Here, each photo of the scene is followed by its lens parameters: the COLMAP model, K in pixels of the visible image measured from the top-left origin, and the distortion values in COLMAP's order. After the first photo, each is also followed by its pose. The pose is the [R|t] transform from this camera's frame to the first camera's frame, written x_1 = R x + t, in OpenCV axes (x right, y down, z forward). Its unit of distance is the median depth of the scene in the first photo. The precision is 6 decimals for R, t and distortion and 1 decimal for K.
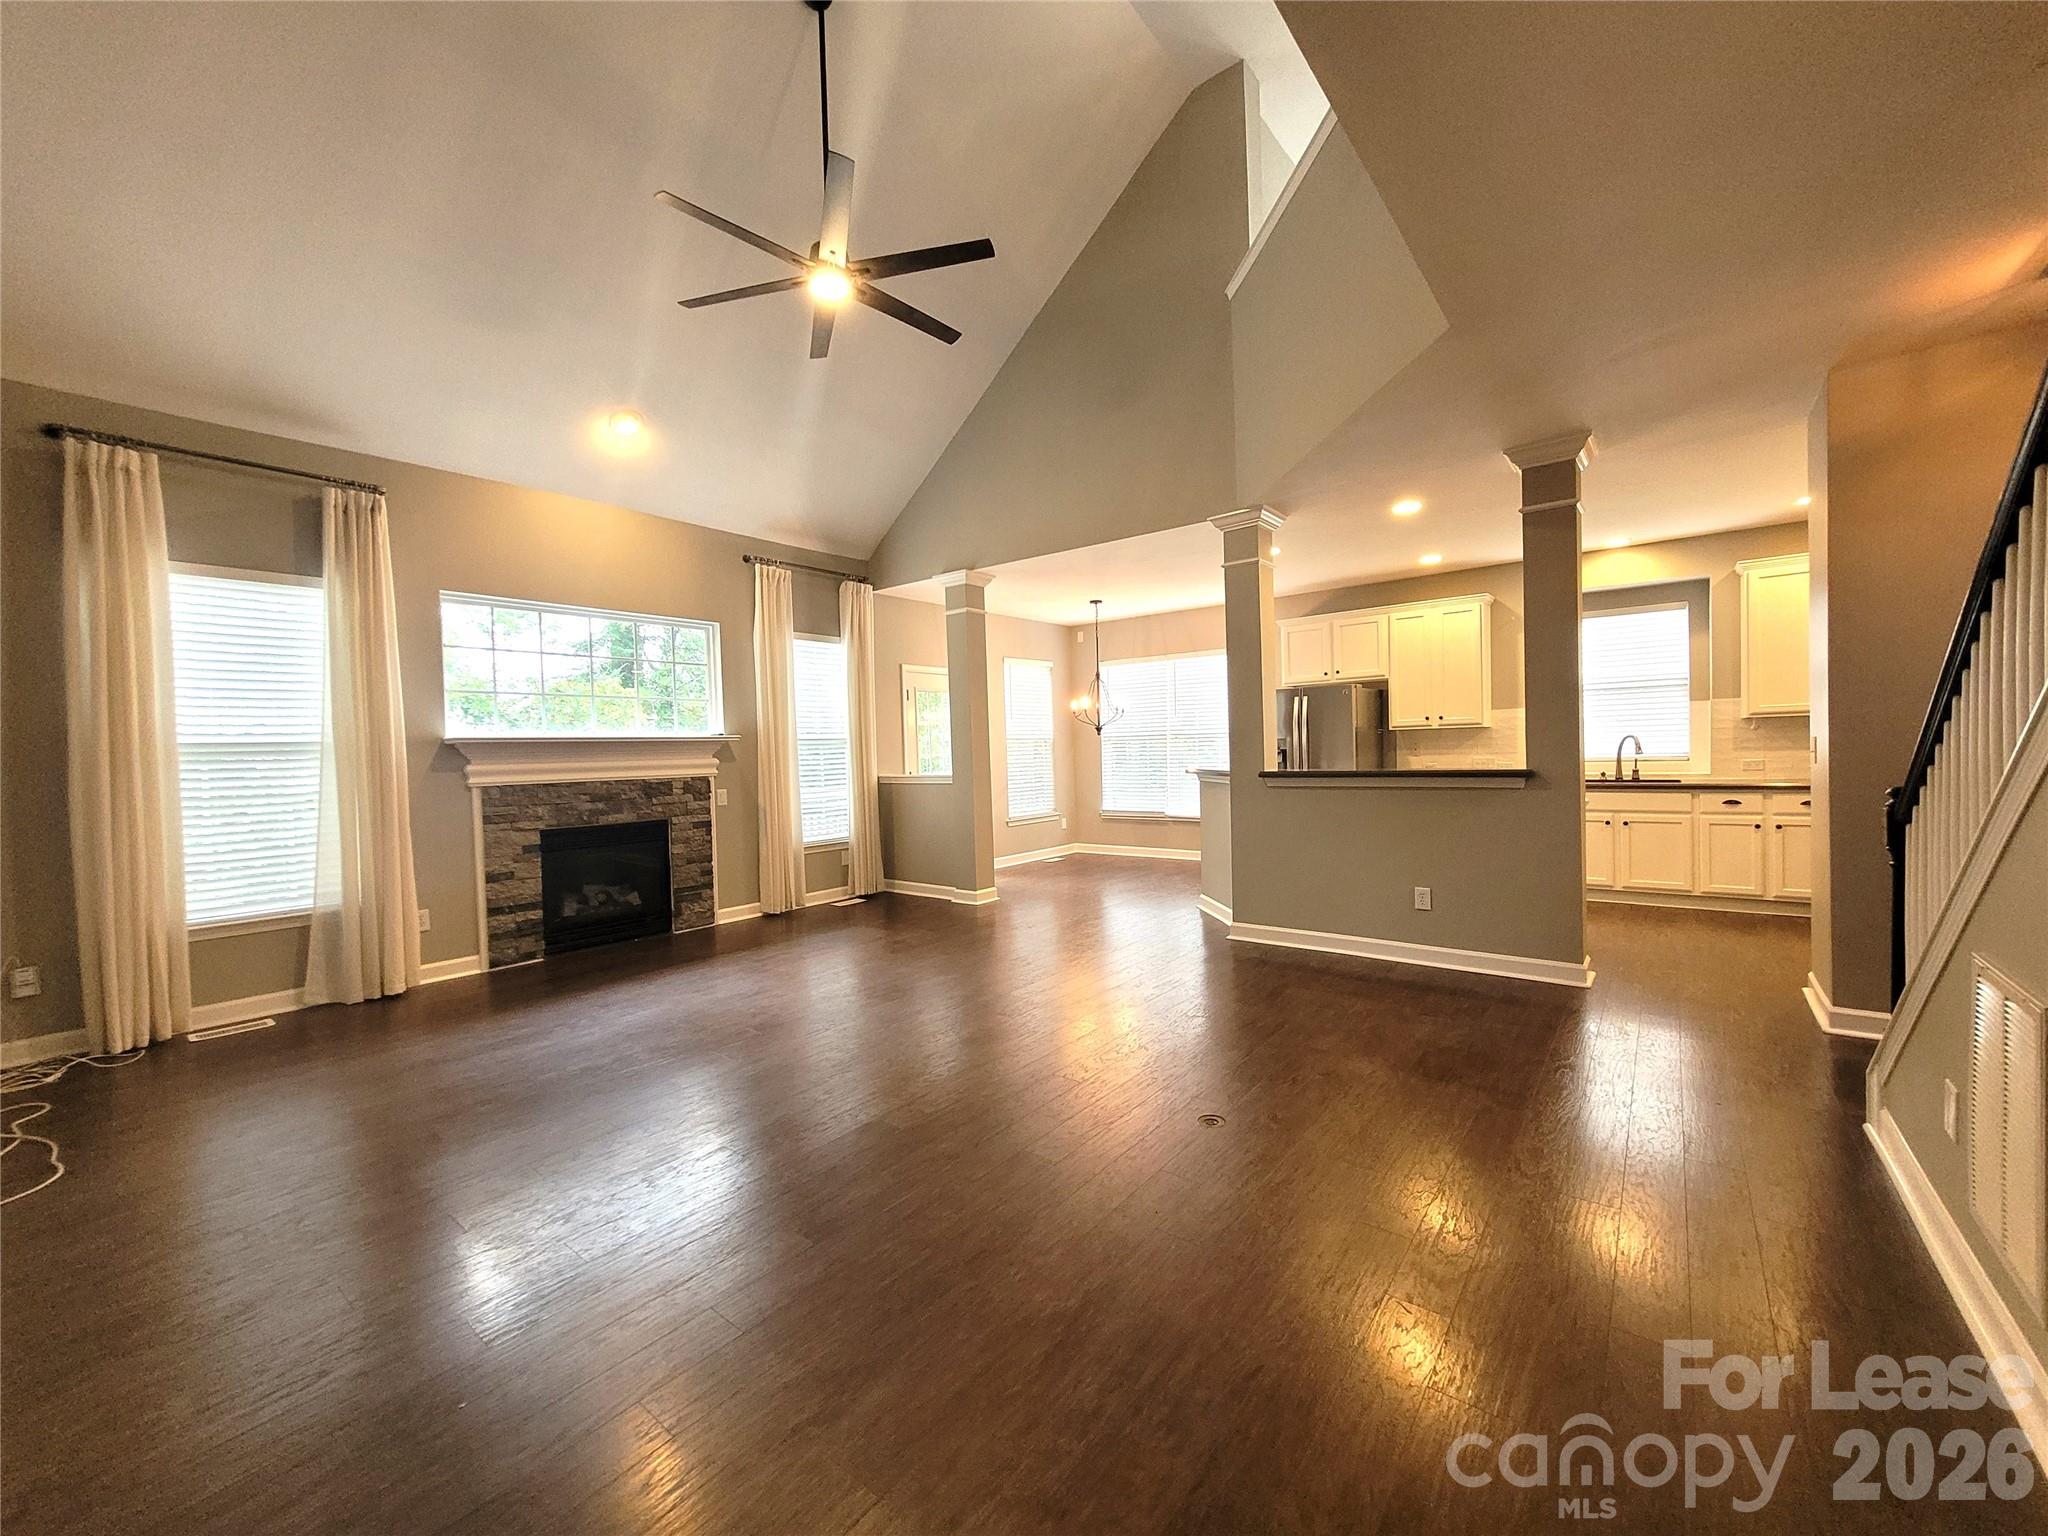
lens RADIAL K [[803.2, 0, 1038.8], [0, 803.2, 766.1], [0, 0, 1]] dist [0.004137, 0.000040]
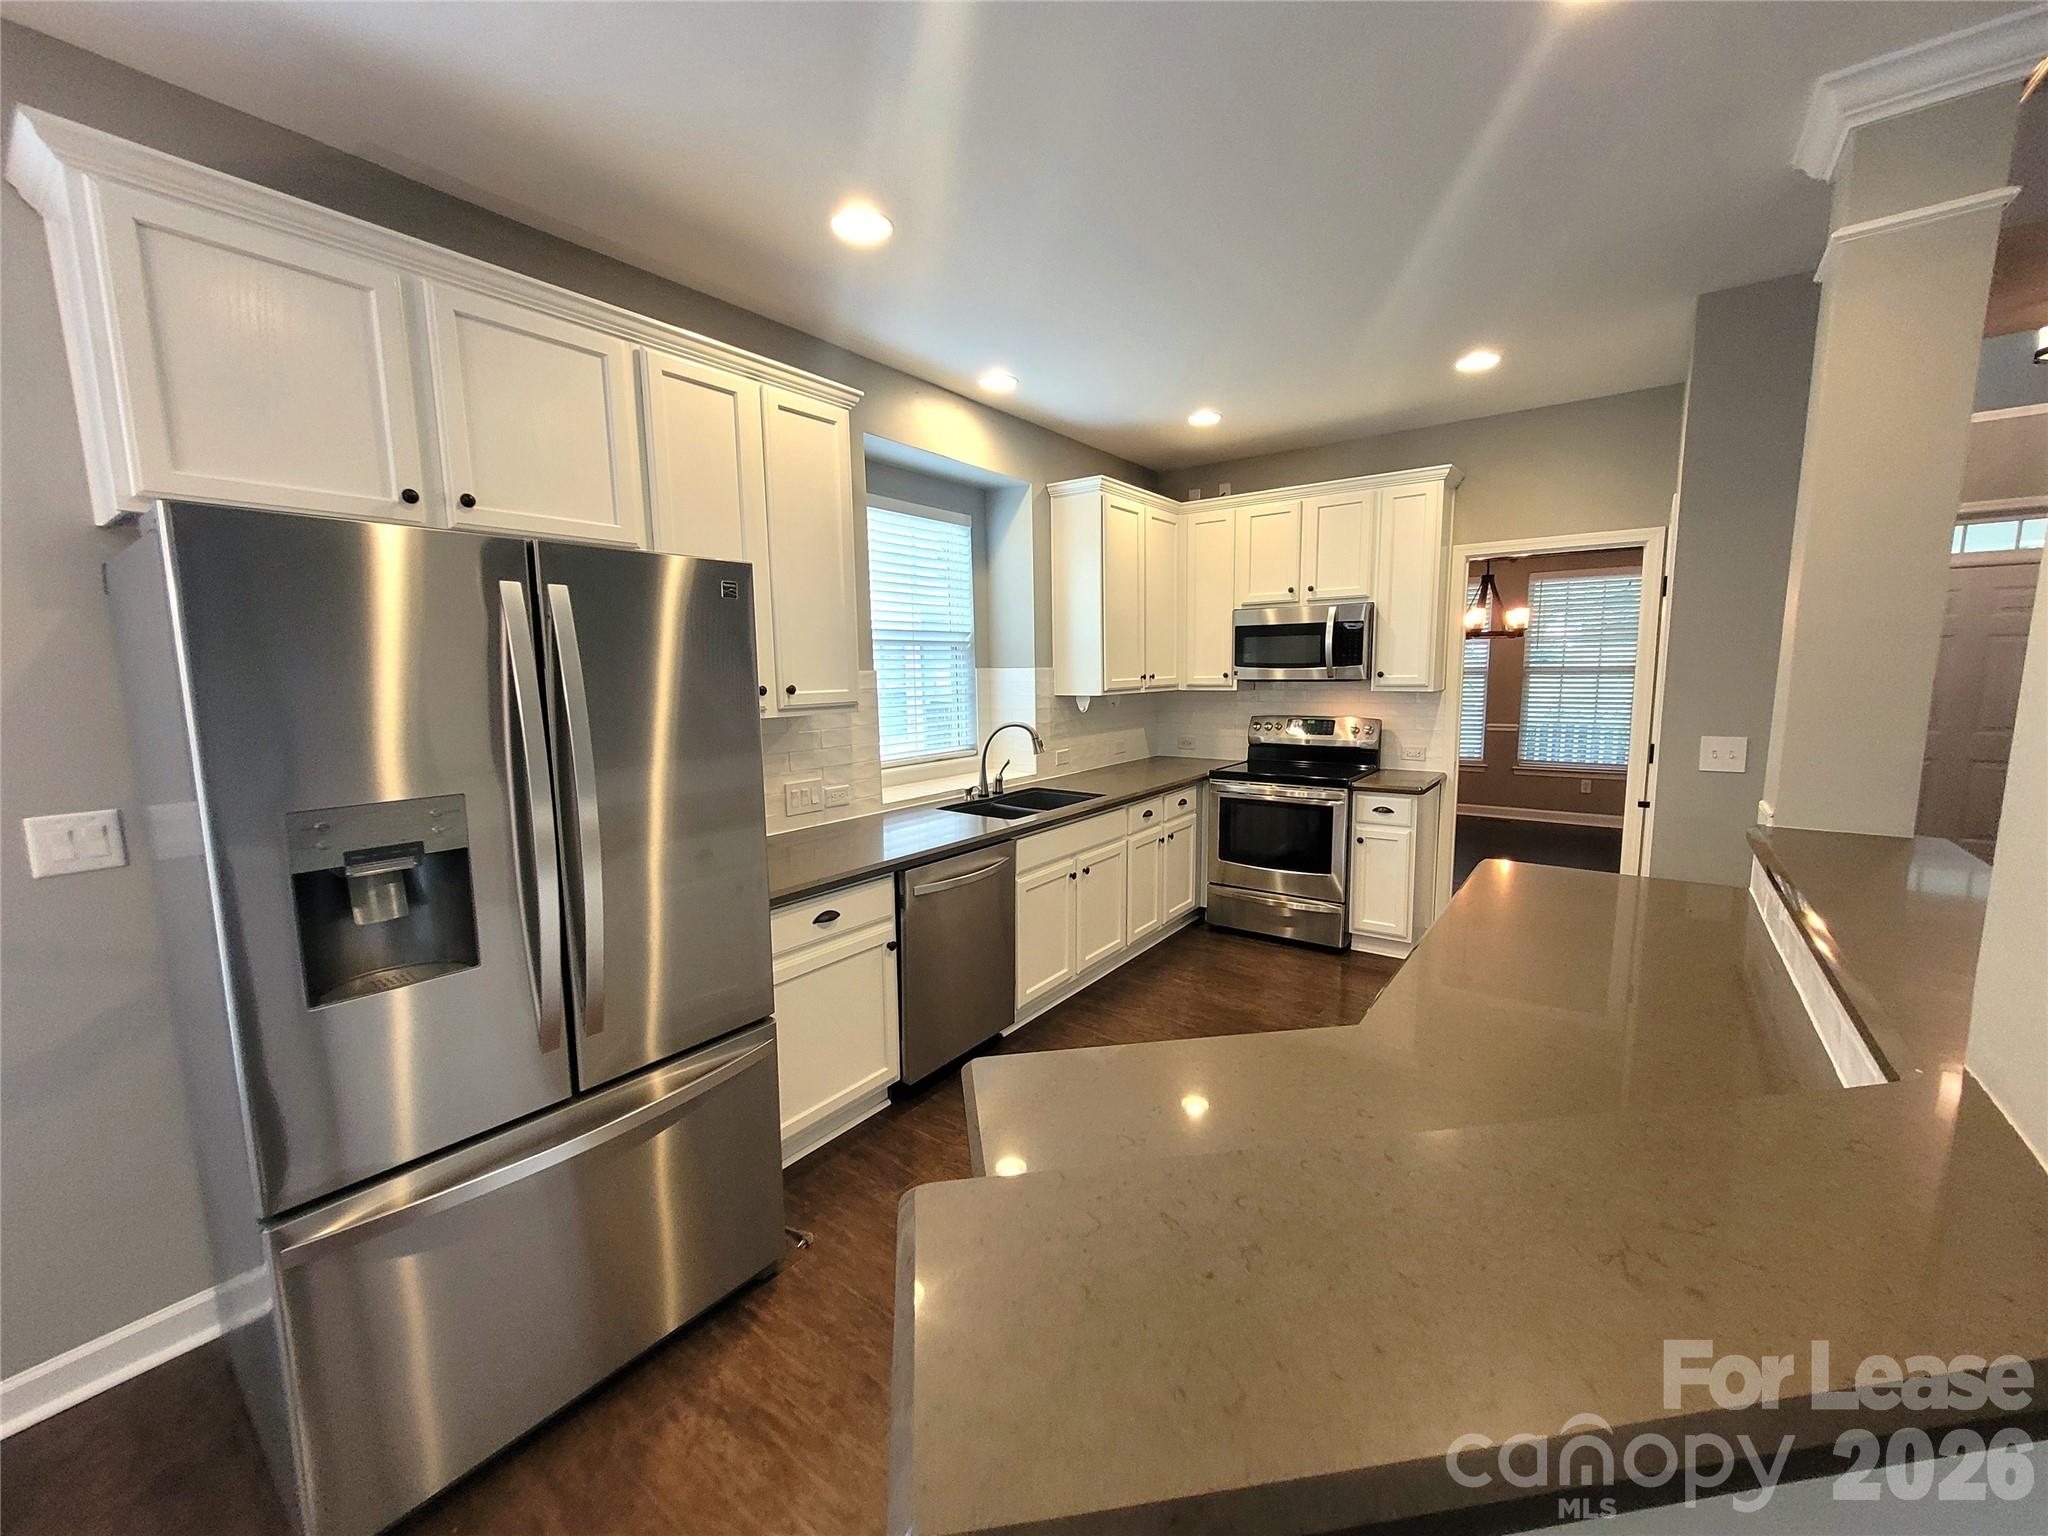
lens RADIAL K [[803.2, 0, 1022.6], [0, 803.2, 761.5], [0, 0, 1]] dist [0.004137, 0.000040]
pose [[-0.023240, -0.087090, 0.995929, 0.143300], [0.037971, 0.995403, 0.087930, -0.066787], [-0.999009, 0.039860, -0.019826, 1.085212]]
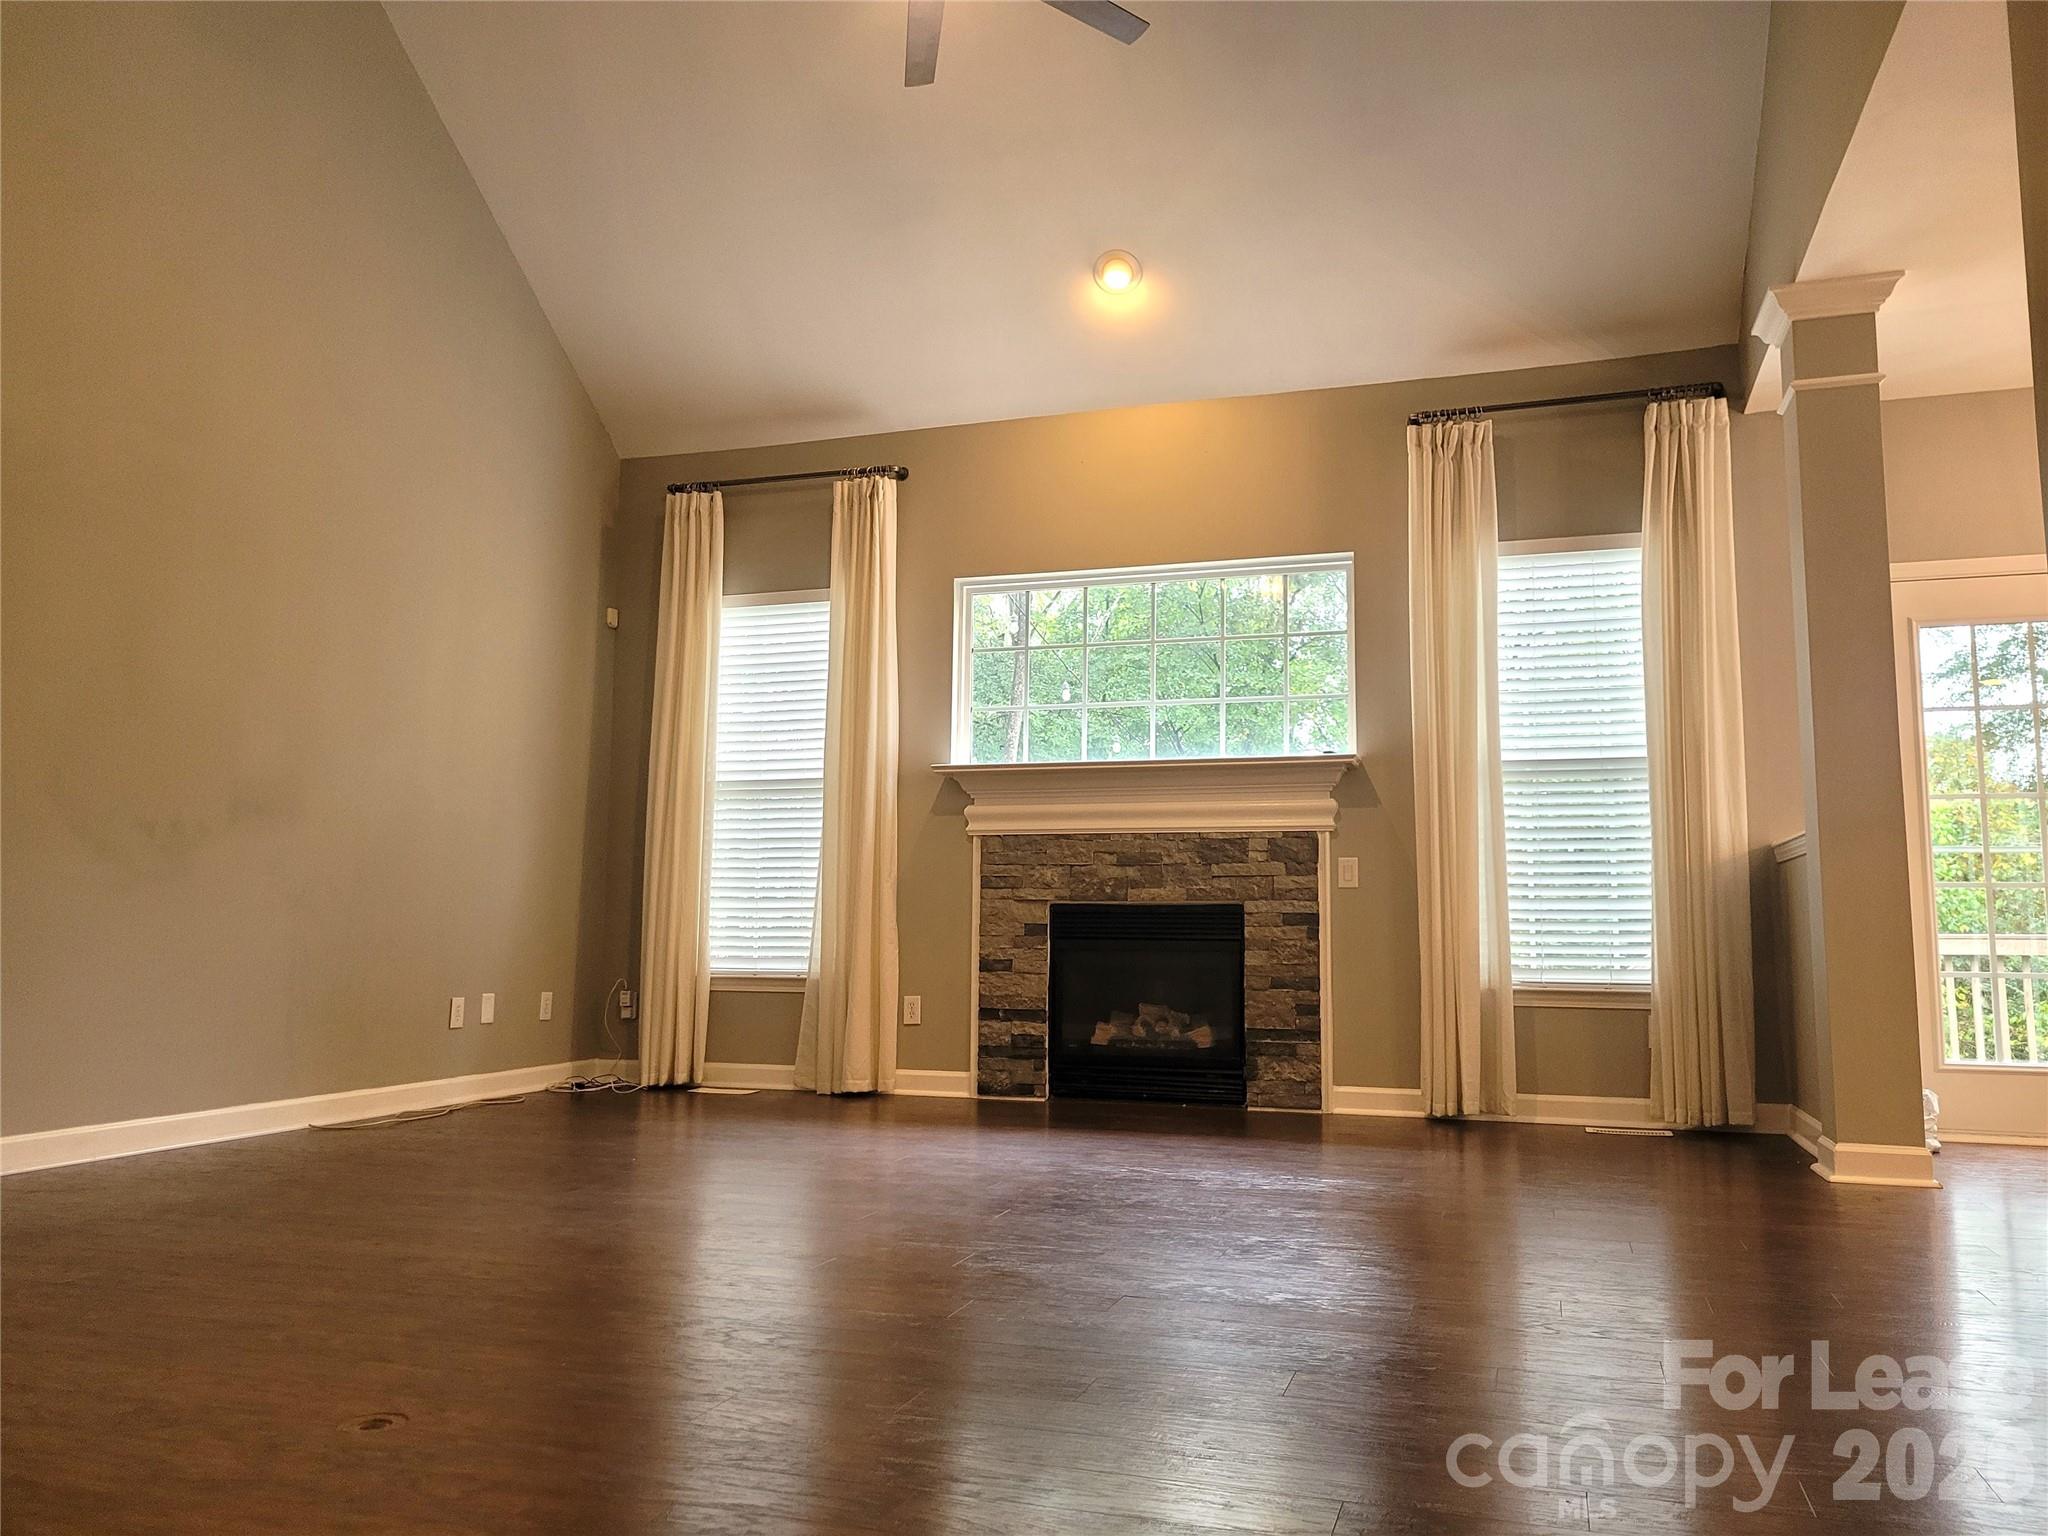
lens RADIAL K [[1548.8, 0, 1026.6], [0, 1548.8, 760.7], [0, 0, 1]] dist [0.049460, -0.034716]
pose [[0.347143, -0.079294, -0.934454, 0.537029], [-0.038015, 0.994410, -0.098504, 0.080552], [0.937041, 0.069718, 0.342188, 0.478726]]
